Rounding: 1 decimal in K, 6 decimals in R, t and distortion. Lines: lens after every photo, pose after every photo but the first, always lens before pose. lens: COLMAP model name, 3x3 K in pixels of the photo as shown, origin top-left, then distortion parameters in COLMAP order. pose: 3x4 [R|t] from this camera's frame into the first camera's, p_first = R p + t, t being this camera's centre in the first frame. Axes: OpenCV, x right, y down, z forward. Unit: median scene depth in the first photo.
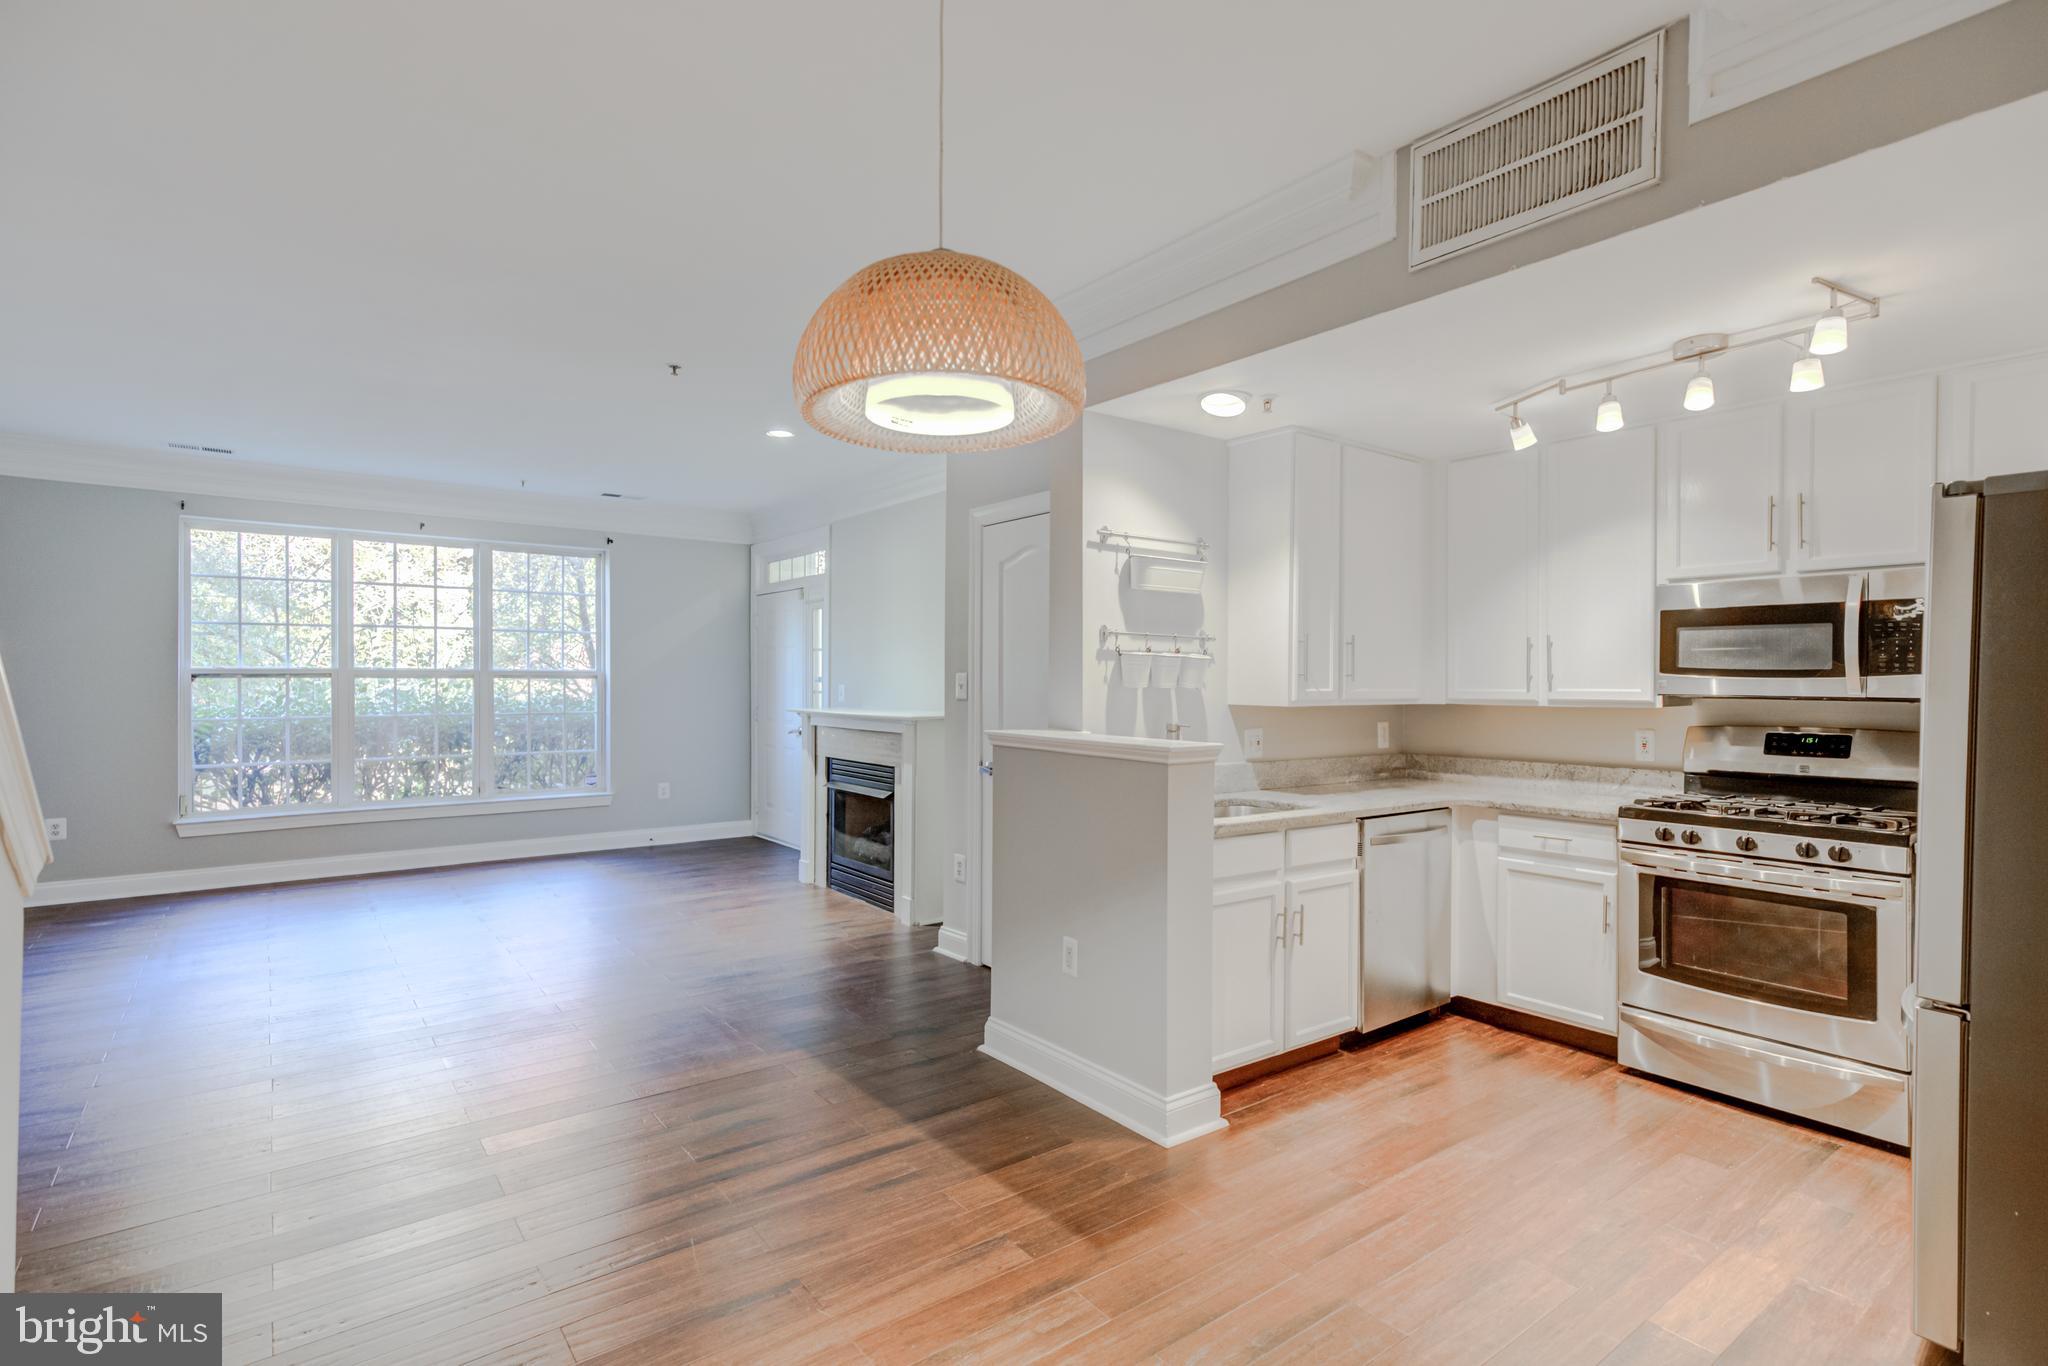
lens RADIAL K [[975.1, 0, 1024.0], [0, 975.1, 683.0], [0, 0, 1]] dist [0.004596, 0.000394]
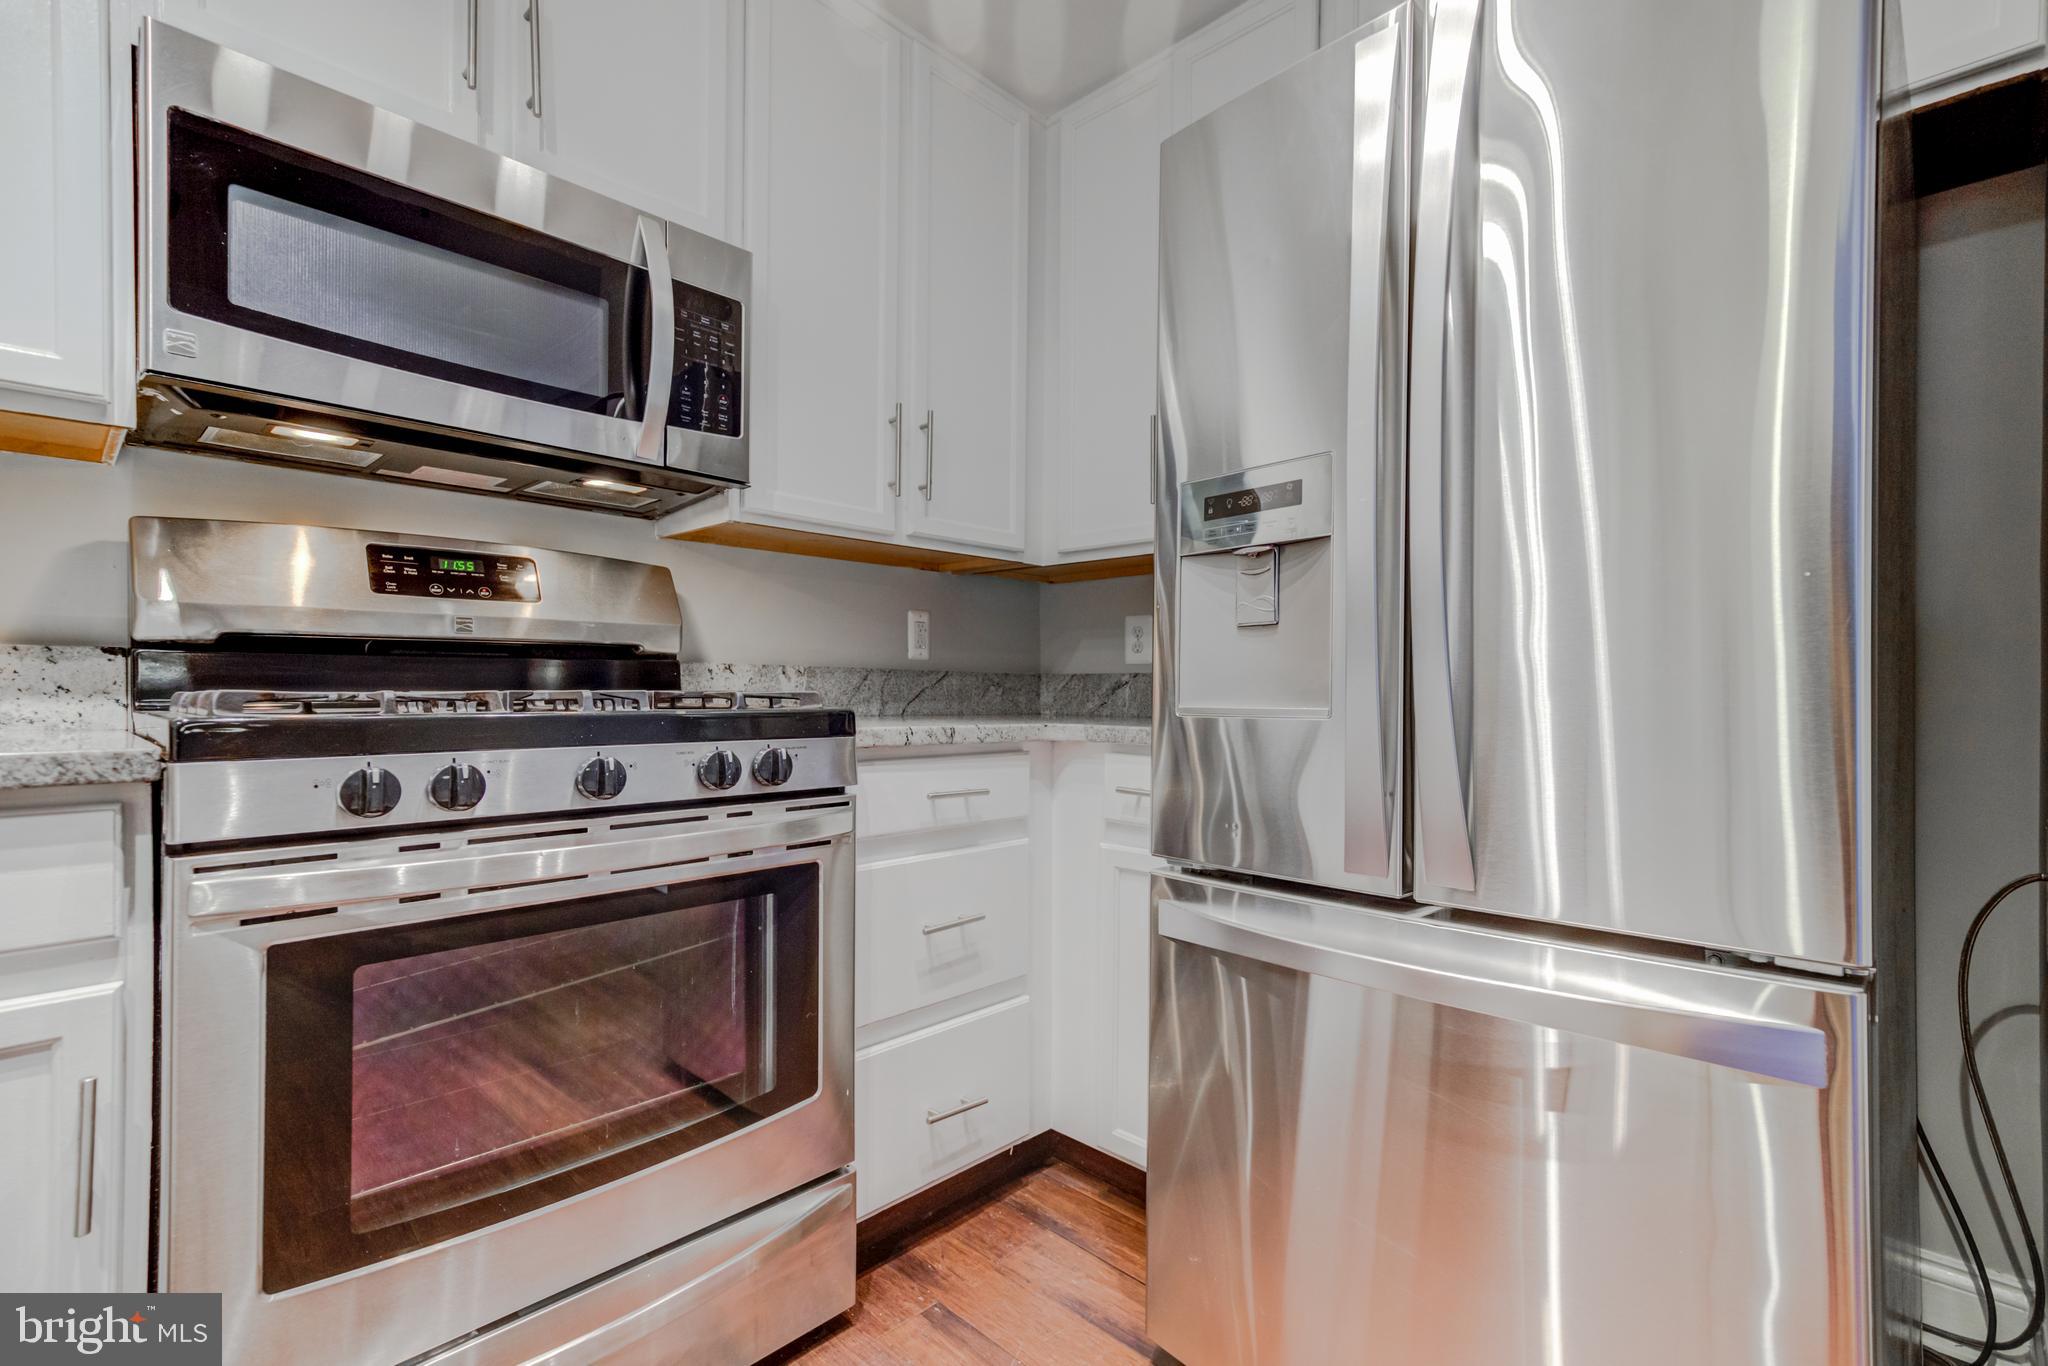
lens RADIAL K [[941.4, 0, 1027.6], [0, 941.4, 690.8], [0, 0, 1]] dist [0.019336, 0.000003]
pose [[-0.147873, -0.008807, 0.988967, 0.286411], [-0.006667, 0.999947, 0.007908, 0.102957], [-0.988984, -0.005424, -0.147924, 0.727109]]
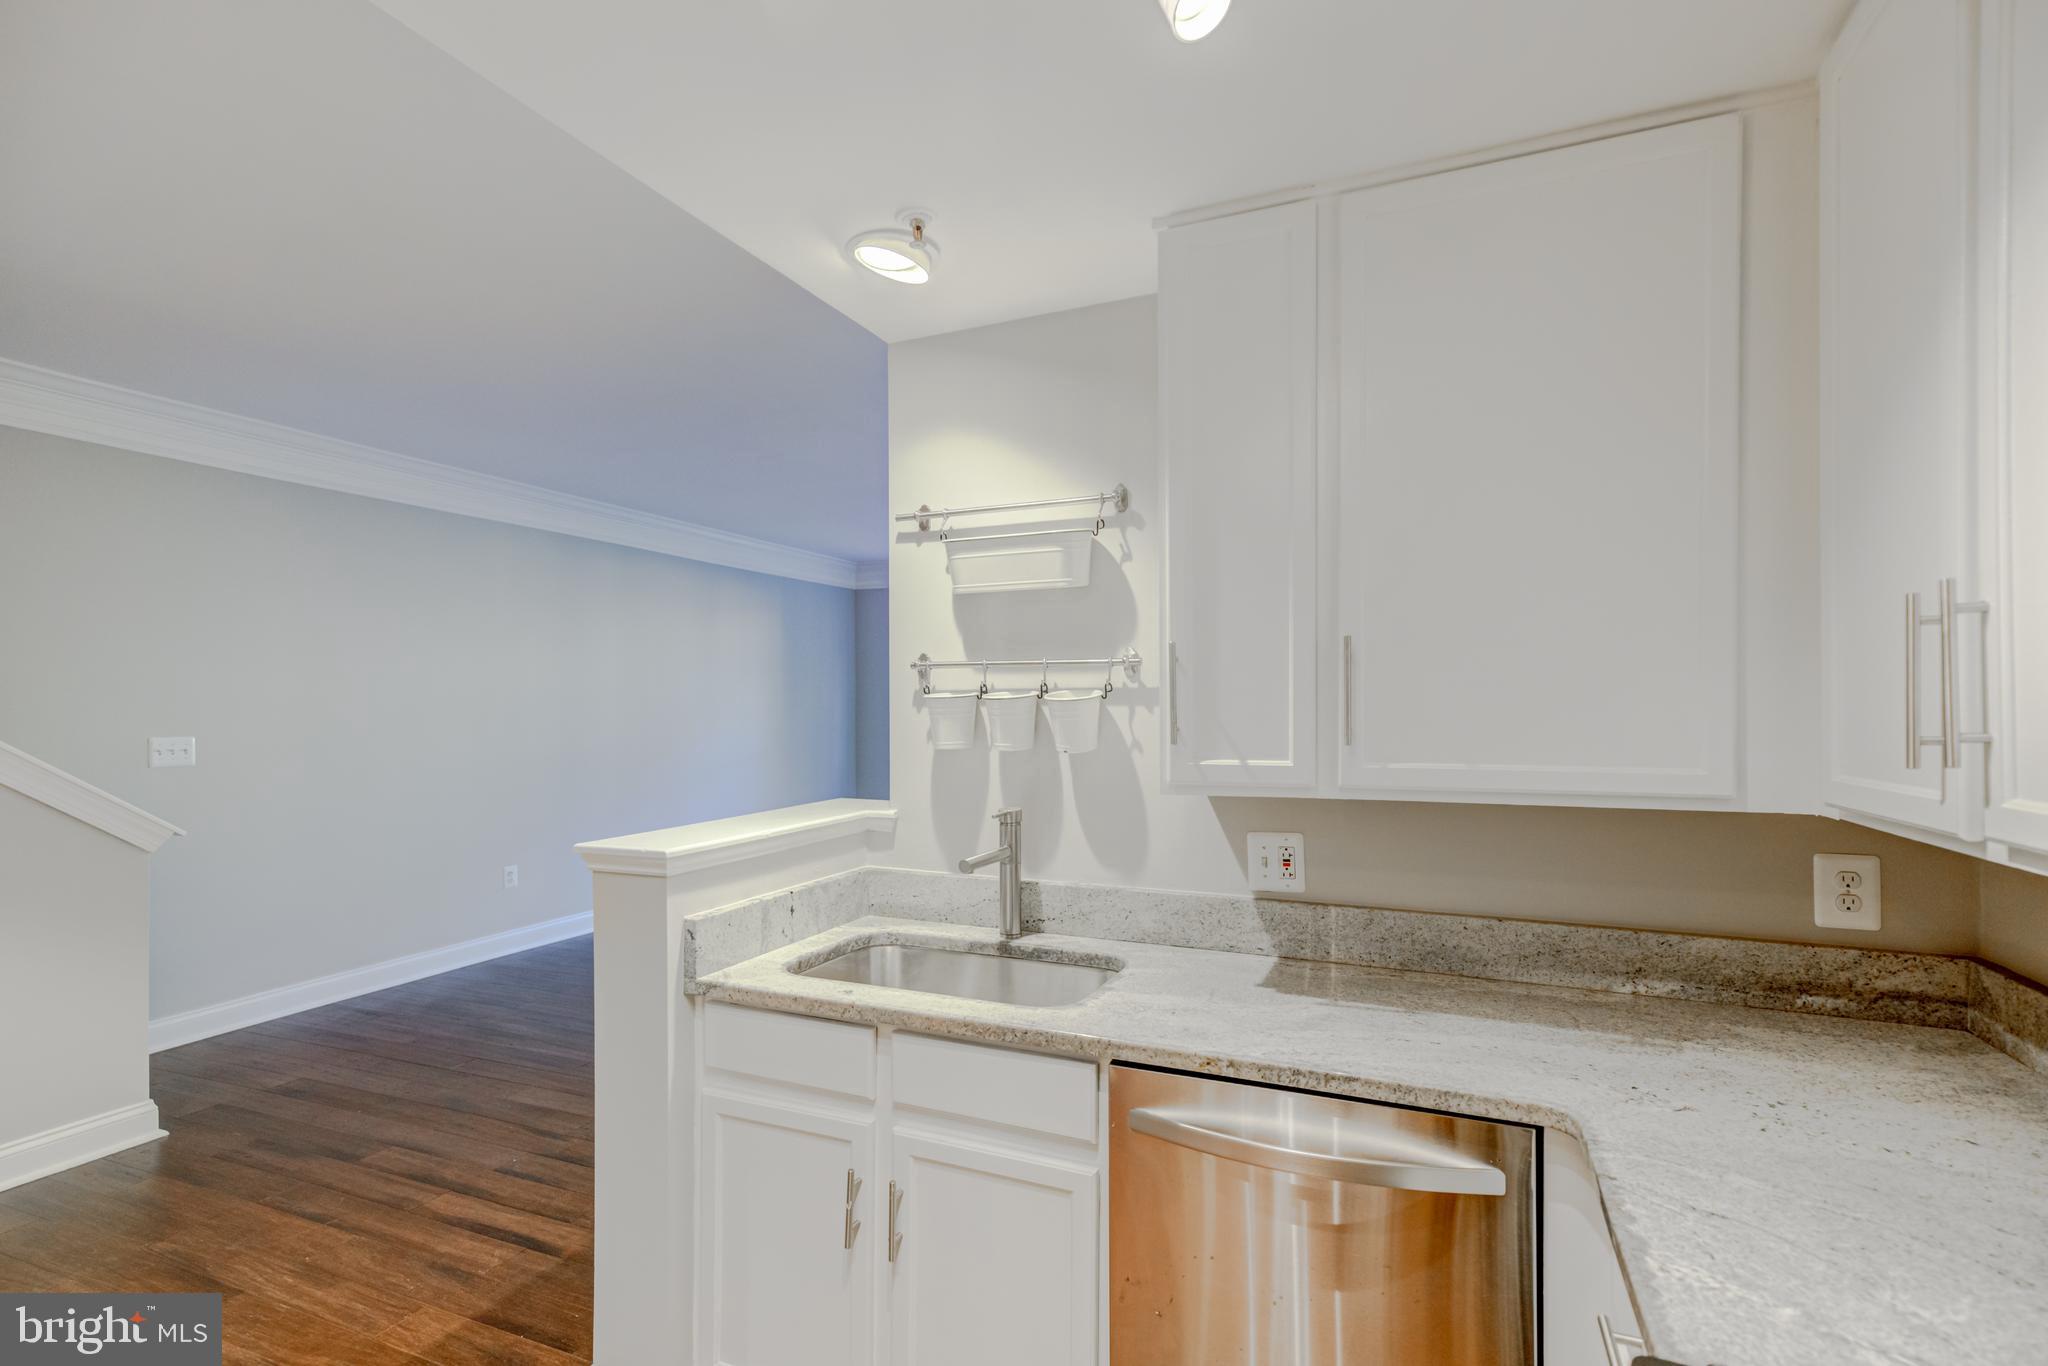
lens RADIAL K [[966.4, 0, 1029.9], [0, 966.4, 705.5], [0, 0, 1]] dist [0.013693, 0.000071]
pose [[0.496943, -0.006751, -0.867757, 0.657648], [0.006909, 0.999969, -0.003823, -0.019560], [0.867756, -0.004095, 0.496974, 0.693570]]
